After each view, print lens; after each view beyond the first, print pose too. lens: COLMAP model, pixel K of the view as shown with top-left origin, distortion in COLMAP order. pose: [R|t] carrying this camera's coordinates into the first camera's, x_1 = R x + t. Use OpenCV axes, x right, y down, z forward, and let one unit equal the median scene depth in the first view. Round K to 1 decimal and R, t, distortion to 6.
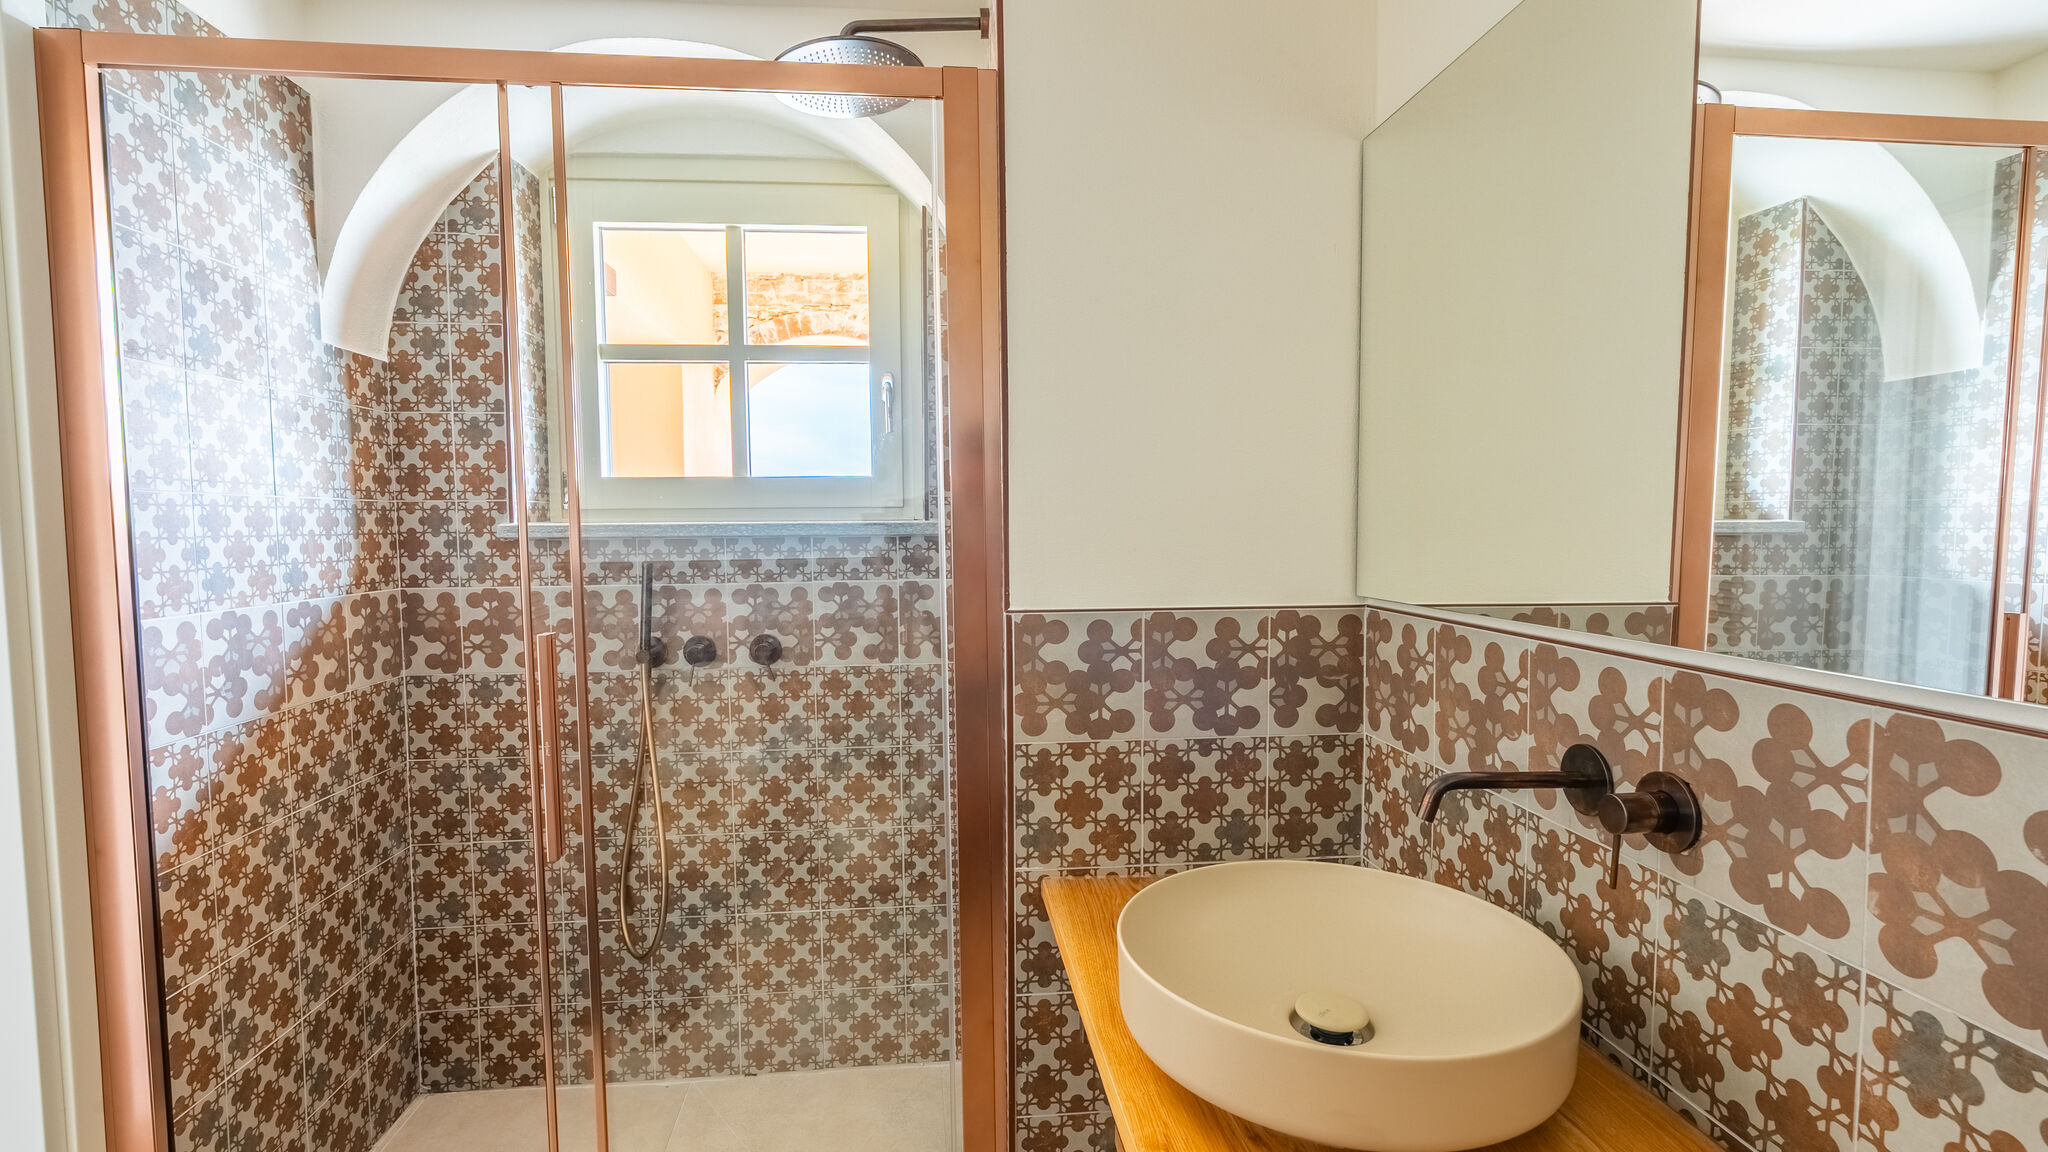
lens RADIAL K [[938.3, 0, 1022.2], [0, 938.3, 583.5], [0, 0, 1]] dist [-0.000138, -0.000002]
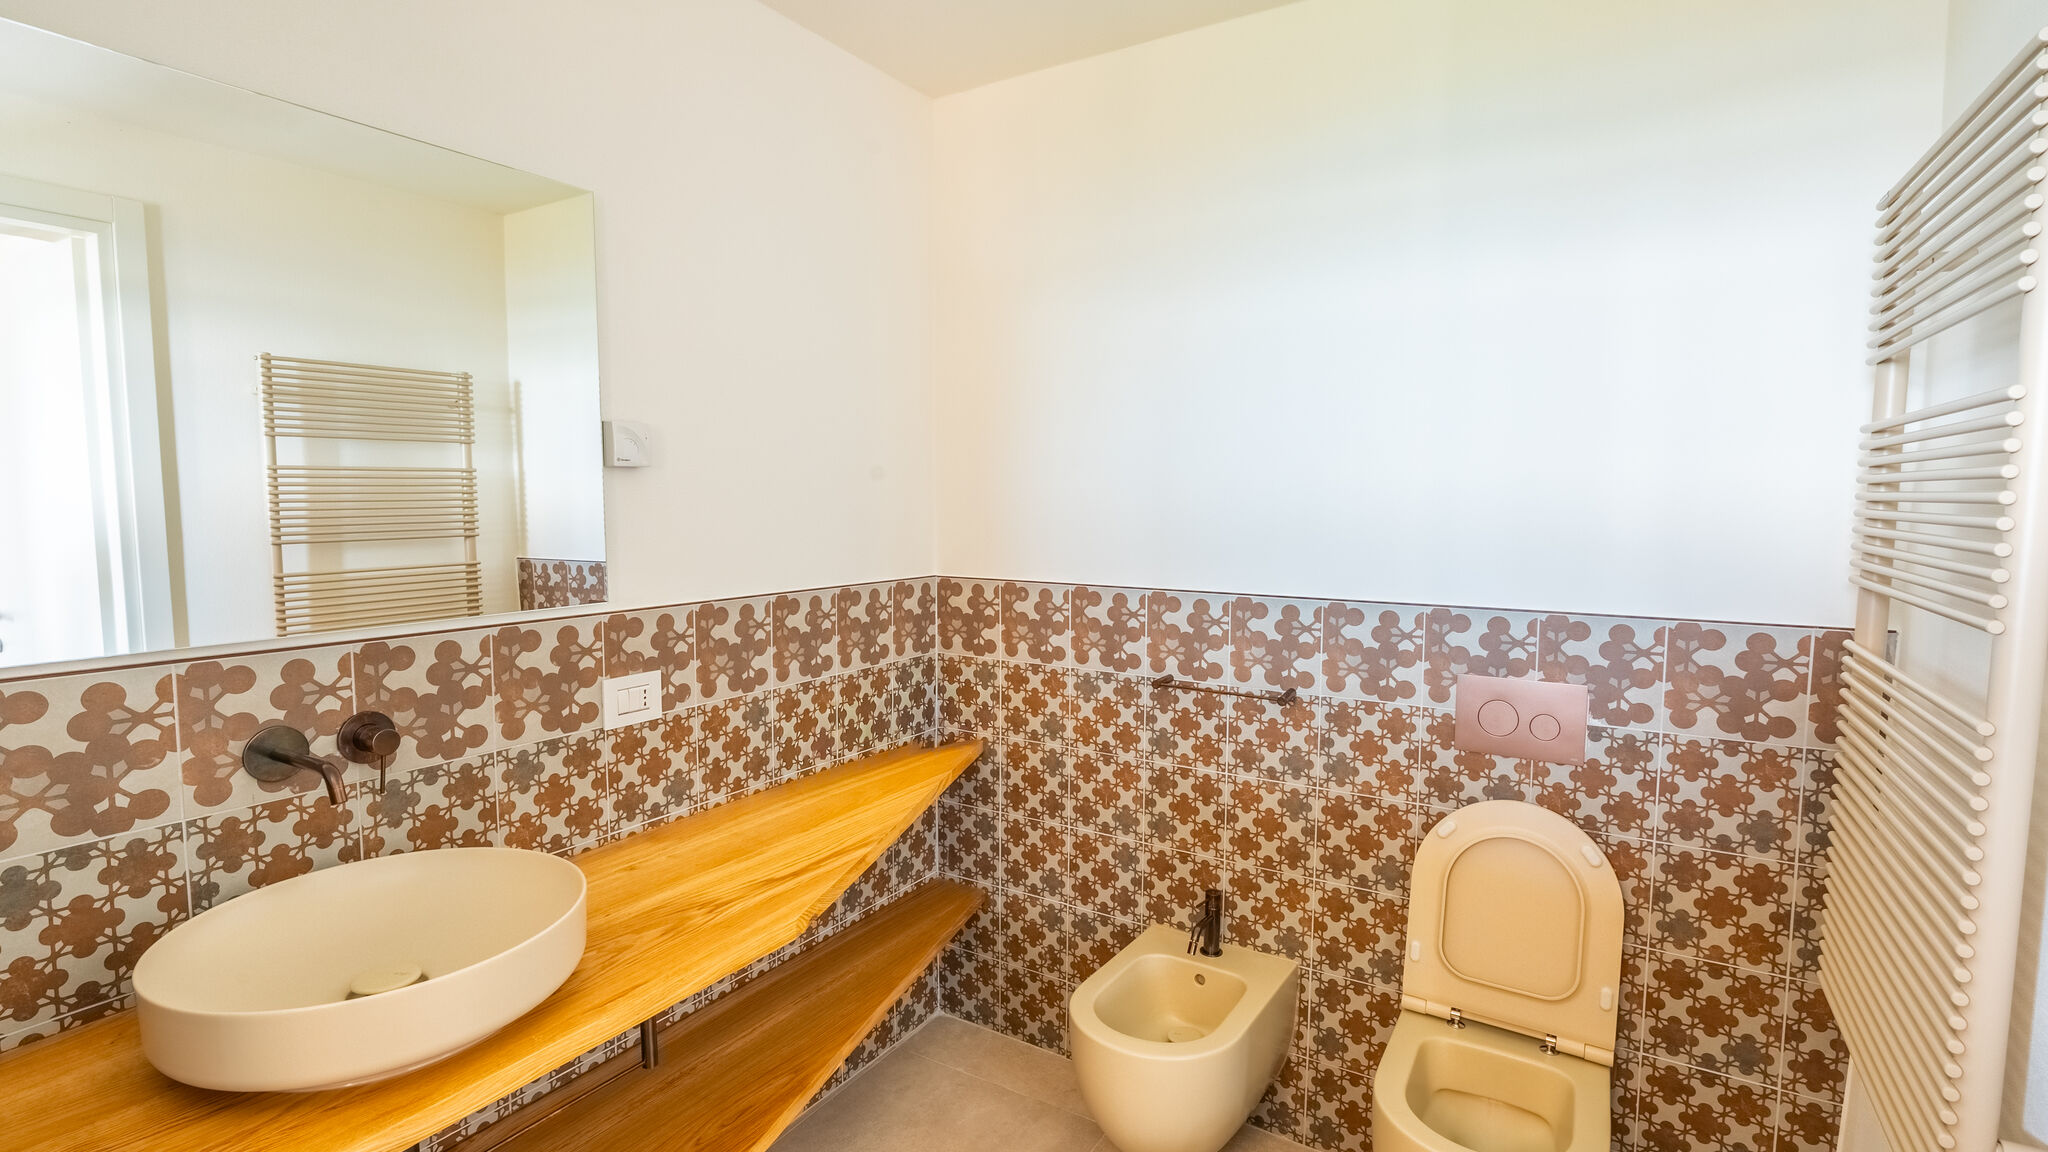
lens RADIAL K [[938.3, 0, 1024.3], [0, 938.3, 576.1], [0, 0, 1]] dist [-0.000138, -0.000002]
pose [[-0.789710, -0.075518, 0.608815, -1.061068], [0.018488, 0.989014, 0.146660, -0.218280], [-0.613202, 0.127074, -0.779638, 1.506876]]
